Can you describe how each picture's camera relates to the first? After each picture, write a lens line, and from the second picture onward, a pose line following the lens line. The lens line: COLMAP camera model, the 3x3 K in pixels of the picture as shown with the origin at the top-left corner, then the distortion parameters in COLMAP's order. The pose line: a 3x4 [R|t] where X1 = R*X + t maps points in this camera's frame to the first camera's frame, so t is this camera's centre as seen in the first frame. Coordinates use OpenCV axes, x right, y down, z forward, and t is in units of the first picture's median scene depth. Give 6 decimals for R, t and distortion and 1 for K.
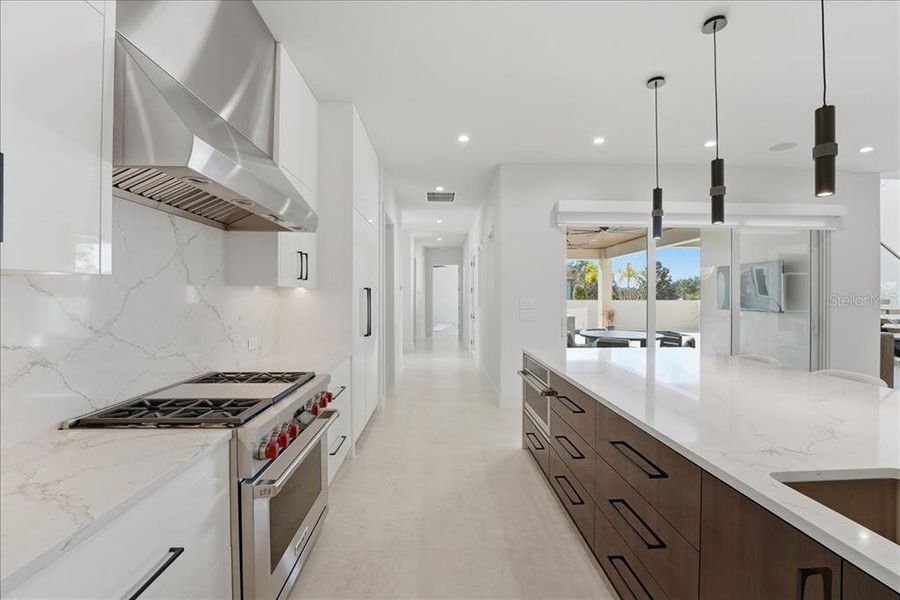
lens RADIAL K [[364.2, 0, 453.4], [0, 364.2, 298.1], [0, 0, 1]] dist [-0.026917, 0.001257]
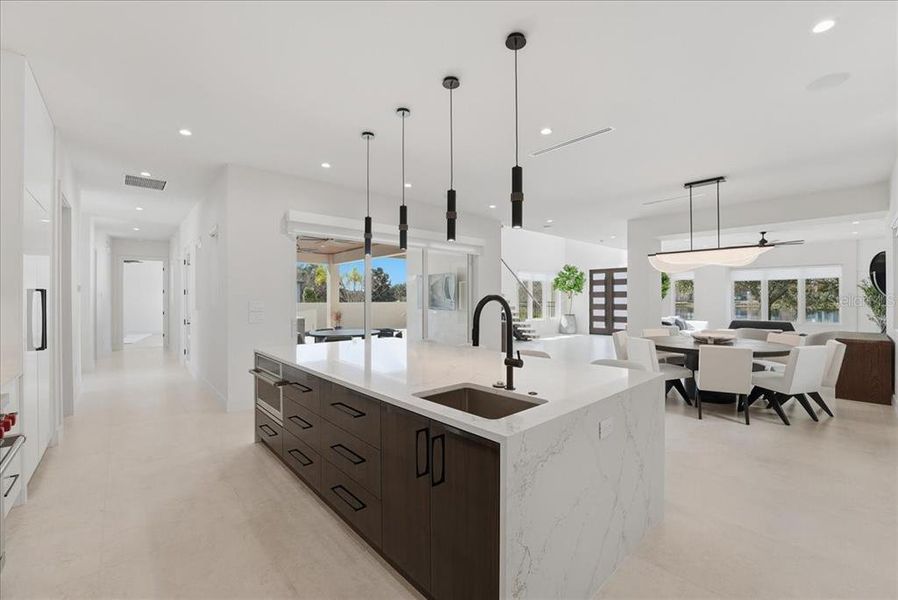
lens RADIAL K [[366.2, 0, 446.5], [0, 366.2, 298.2], [0, 0, 1]] dist [-0.023377, 0.001508]
pose [[0.769194, -0.001147, 0.639014, -0.036592], [0.005286, 0.999976, -0.004569, 0.000414], [-0.638993, 0.006892, 0.769181, -0.114811]]
